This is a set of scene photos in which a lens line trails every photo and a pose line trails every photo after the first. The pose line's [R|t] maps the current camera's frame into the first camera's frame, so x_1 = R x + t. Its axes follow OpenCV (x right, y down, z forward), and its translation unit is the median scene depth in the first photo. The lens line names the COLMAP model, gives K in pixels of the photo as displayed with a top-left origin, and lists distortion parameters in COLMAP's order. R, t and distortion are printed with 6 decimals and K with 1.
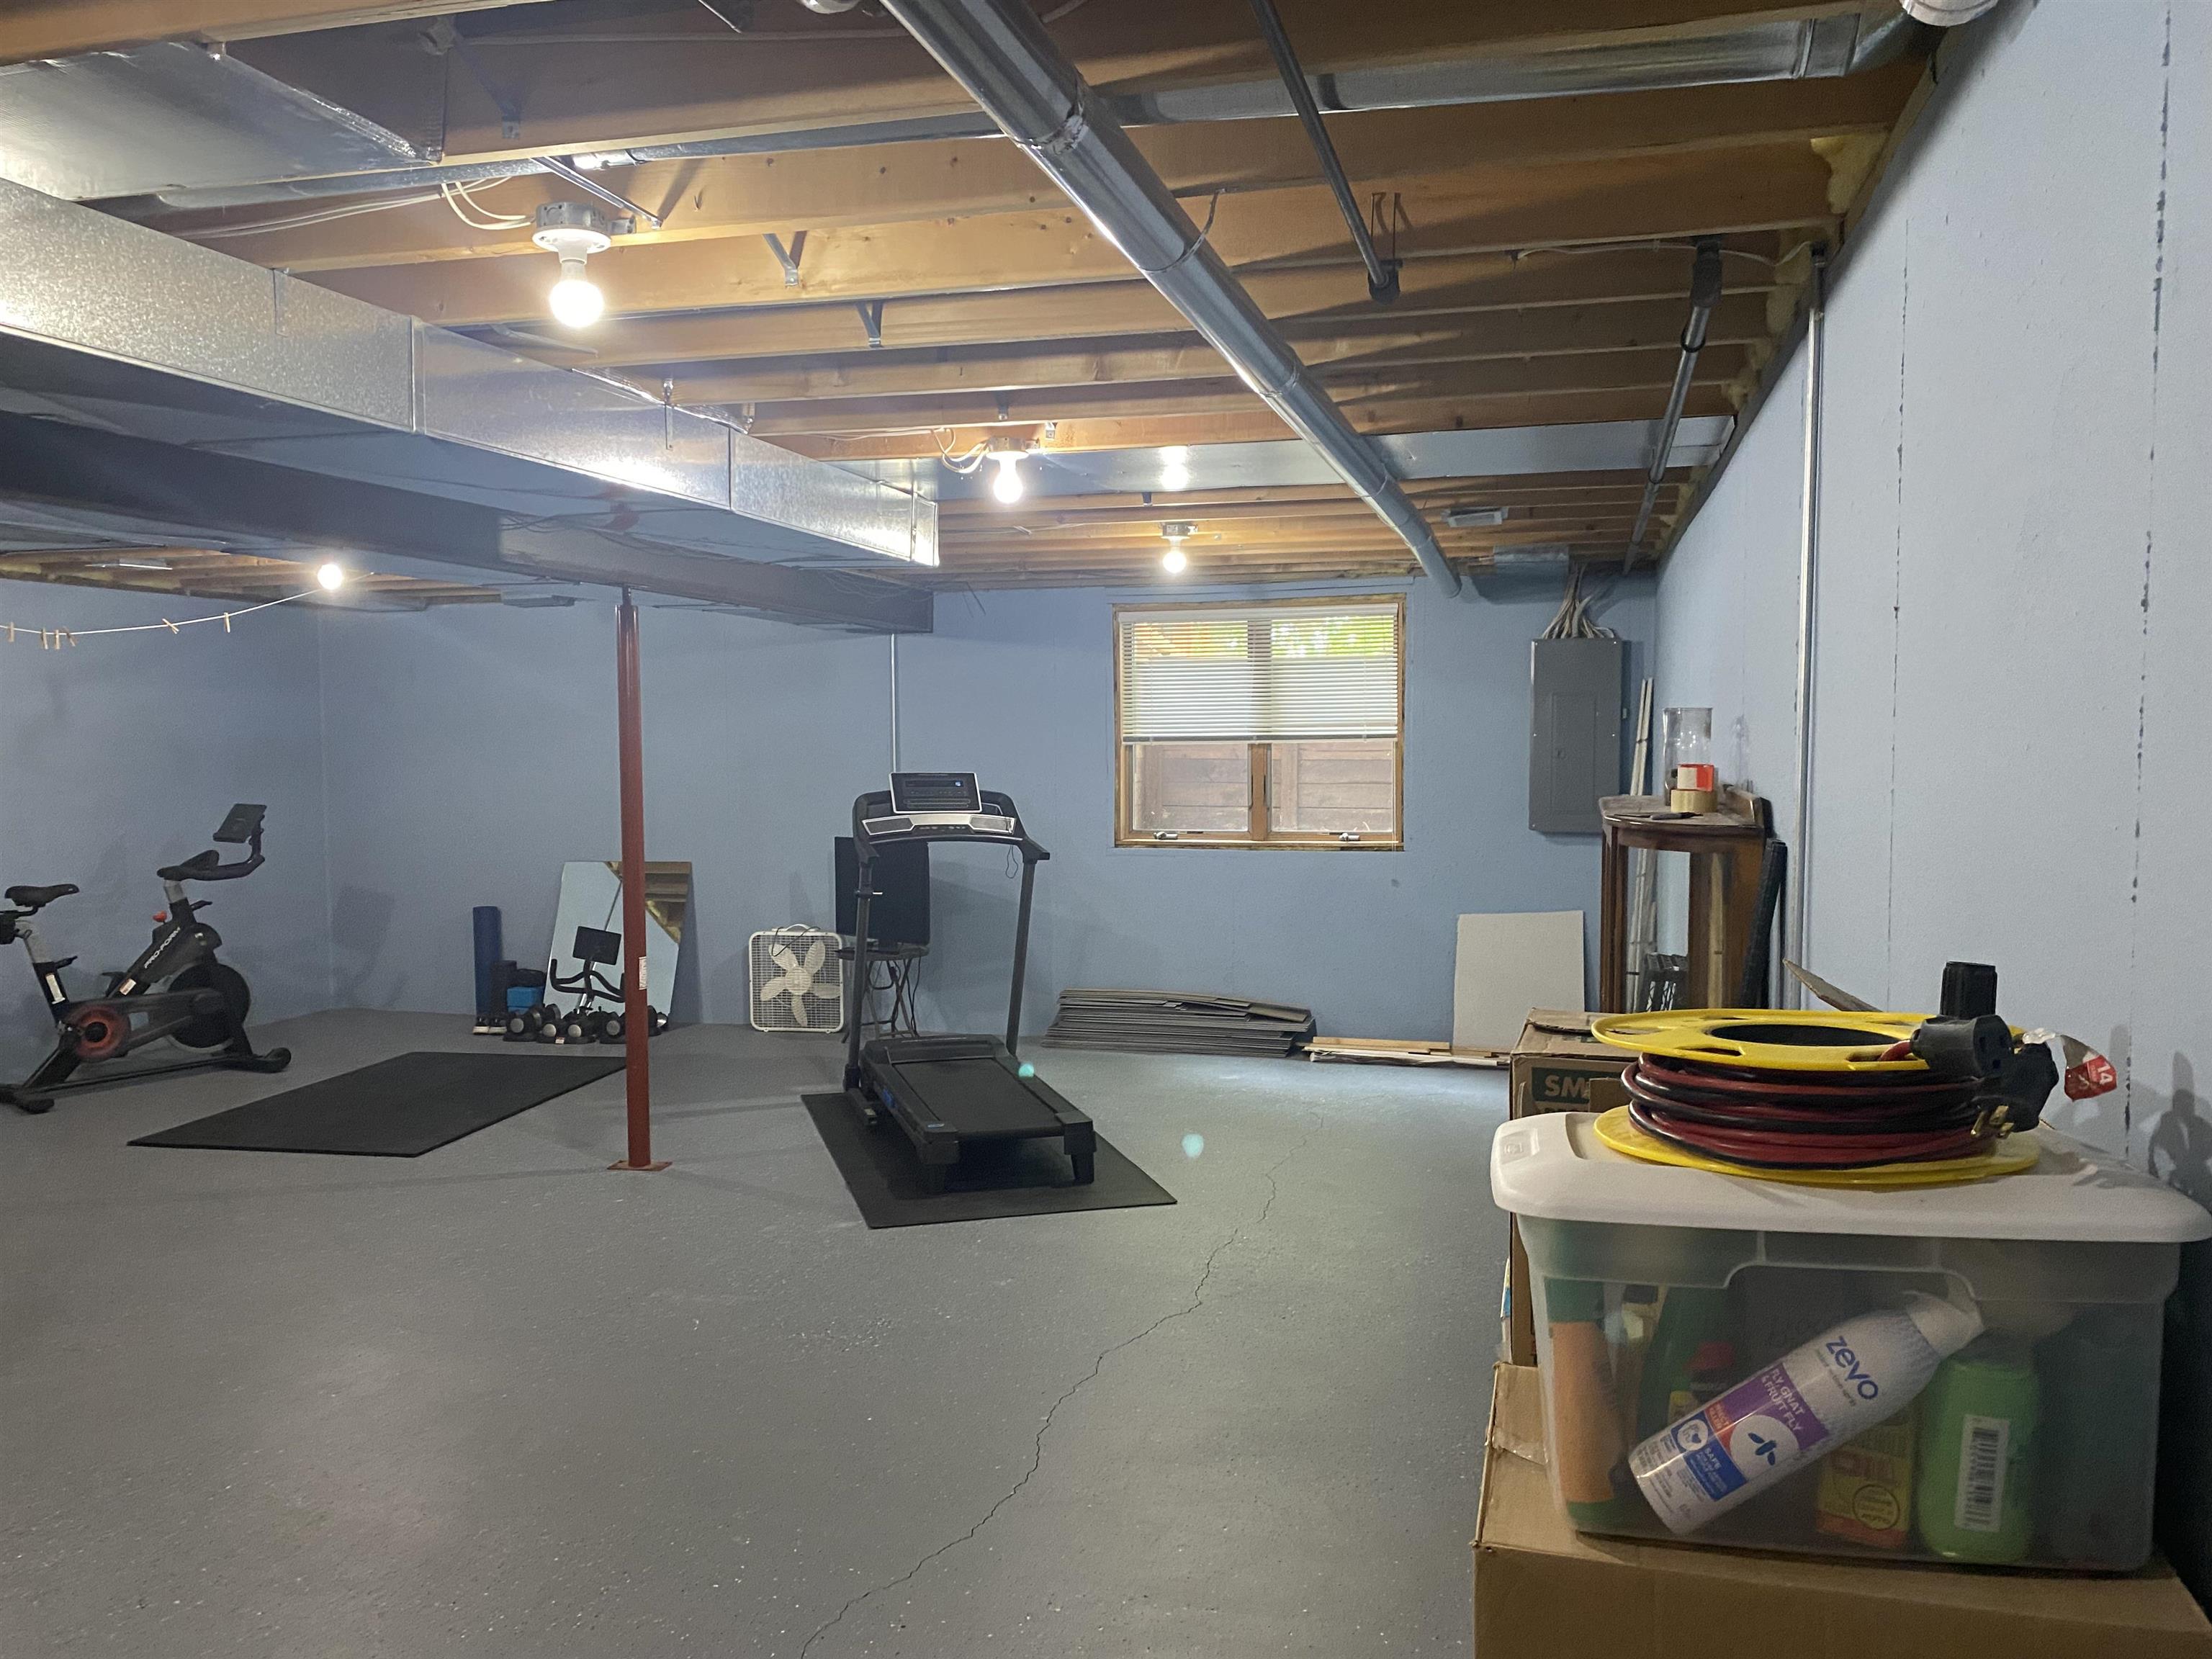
lens RADIAL K [[1666.9, 0, 1106.0], [0, 1666.9, 829.5], [0, 0, 1]] dist [0.021731, -0.029320]
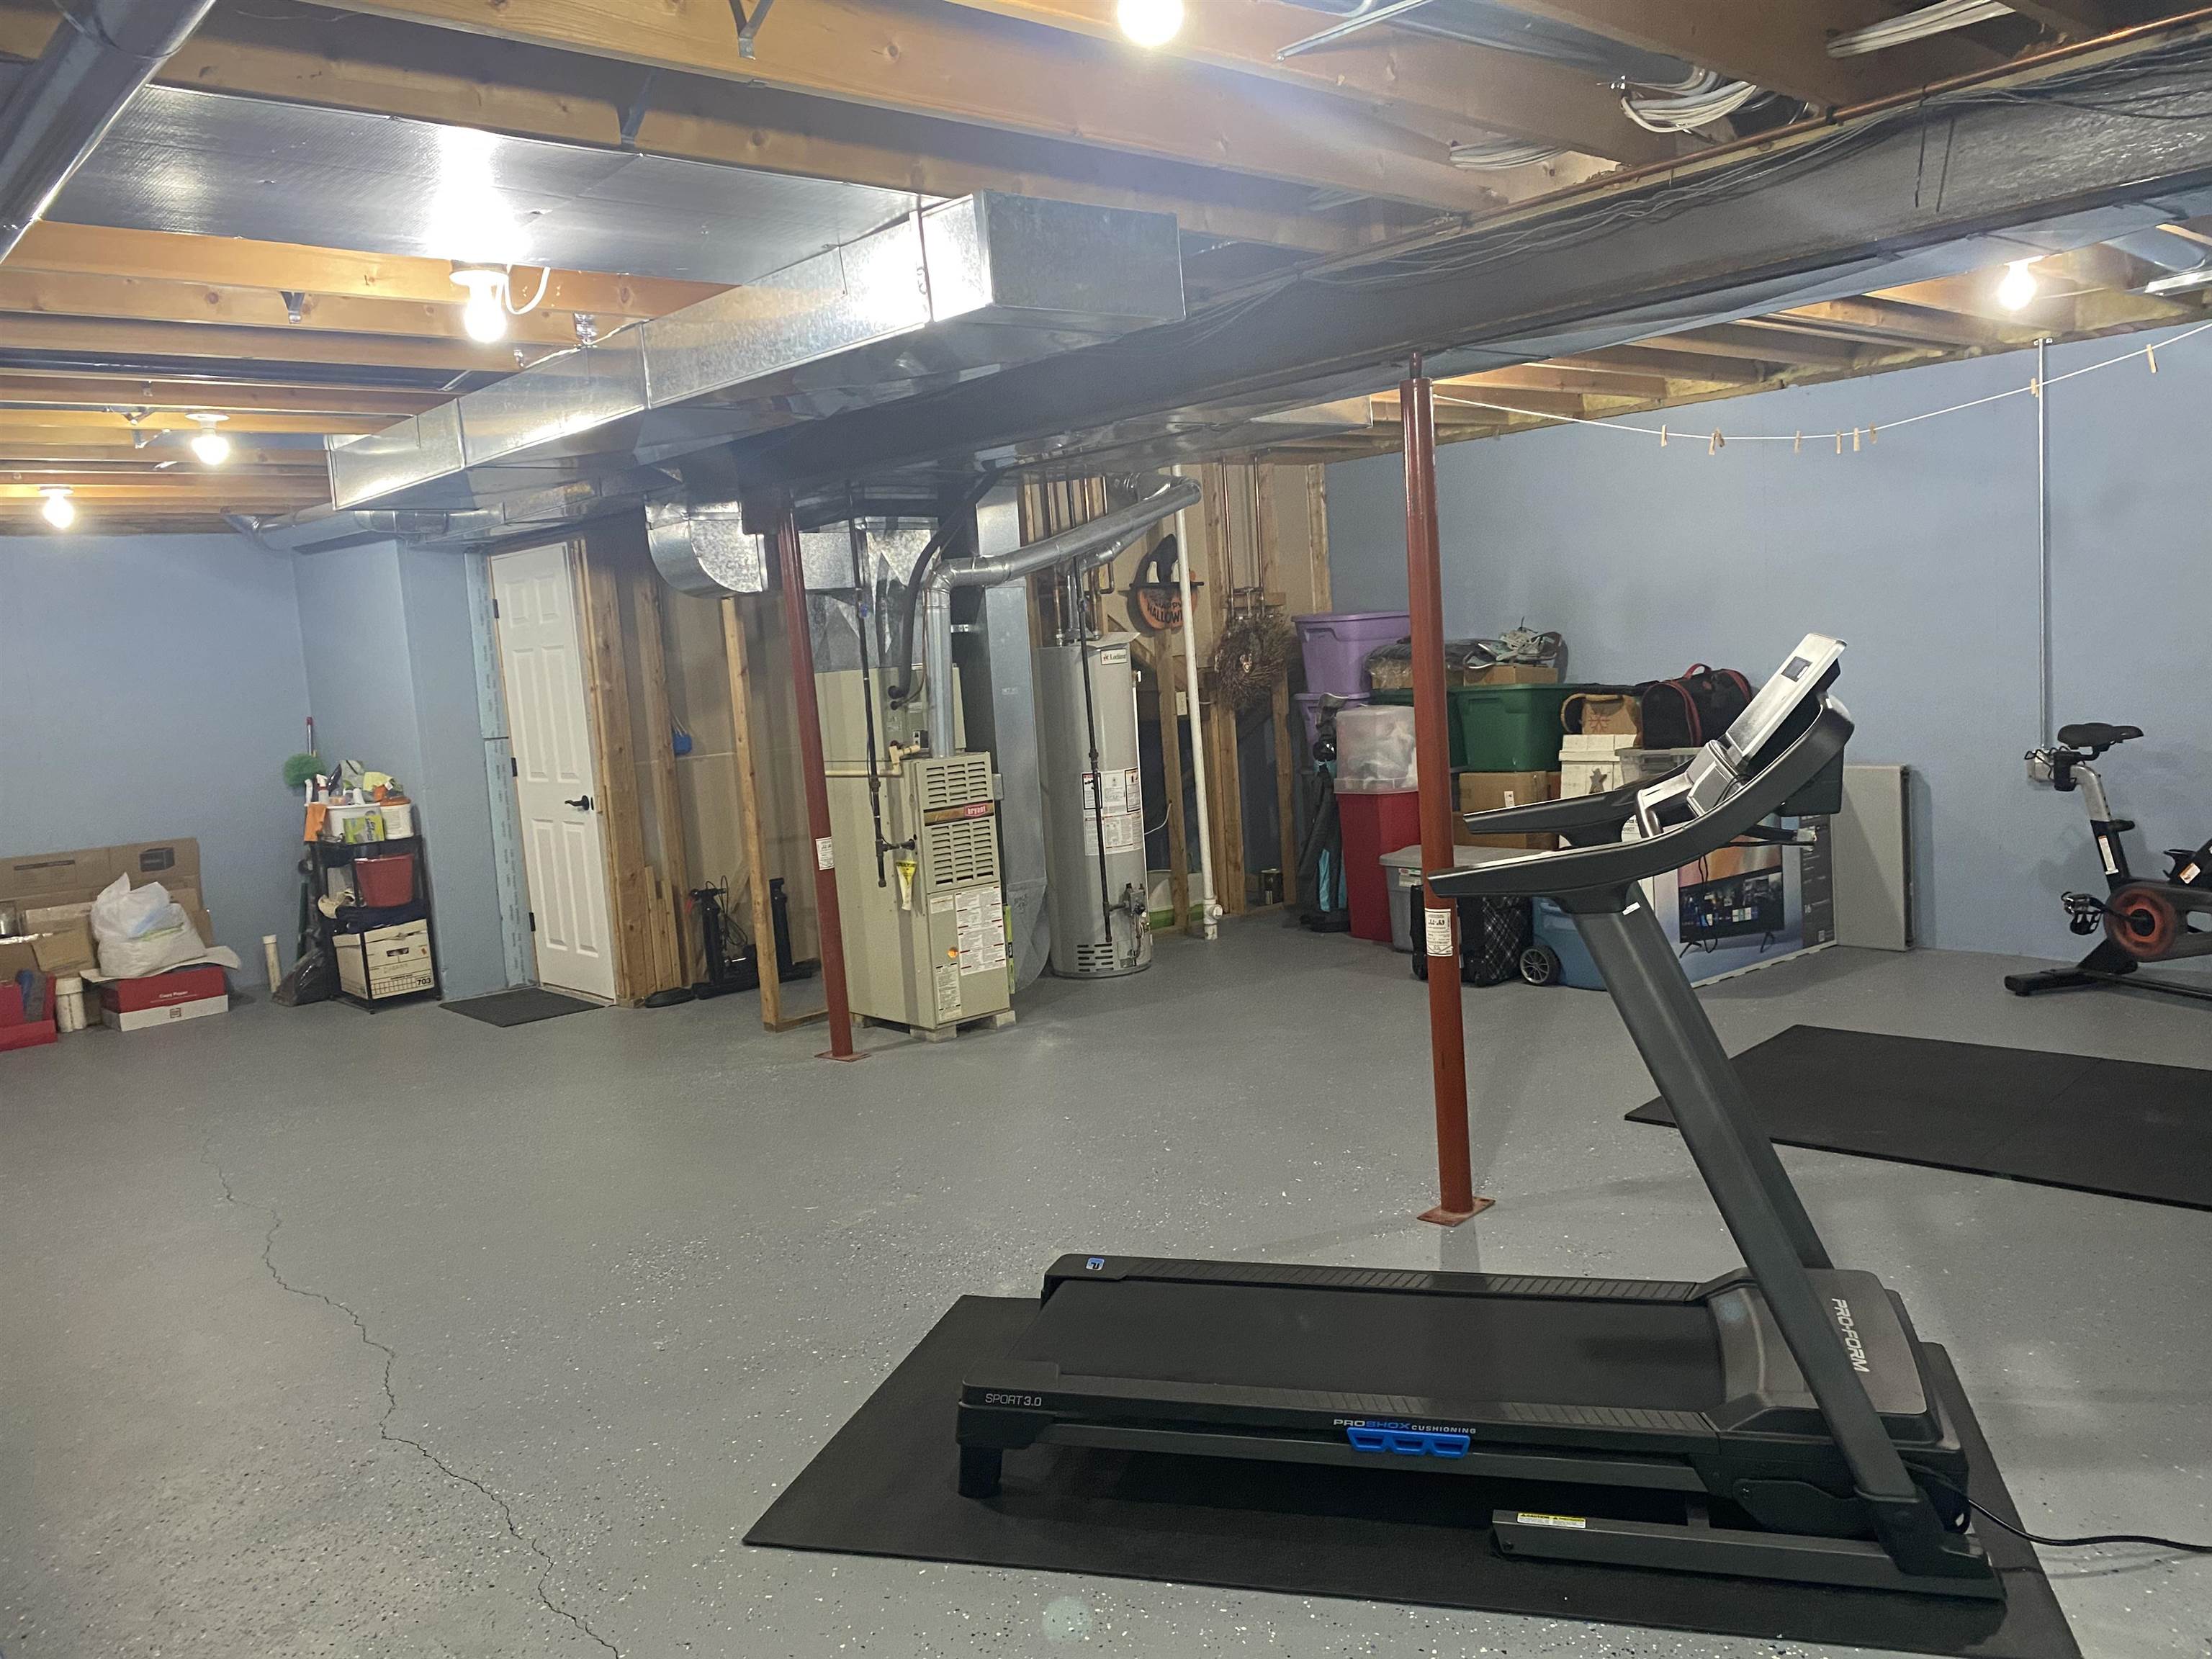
lens RADIAL K [[1666.9, 0, 1106.0], [0, 1666.9, 829.5], [0, 0, 1]] dist [0.021731, -0.029320]
pose [[-0.535477, 0.143386, -0.832289, 0.286021], [0.022988, 0.987592, 0.155351, -0.051516], [0.844237, 0.064054, -0.532129, 1.025967]]
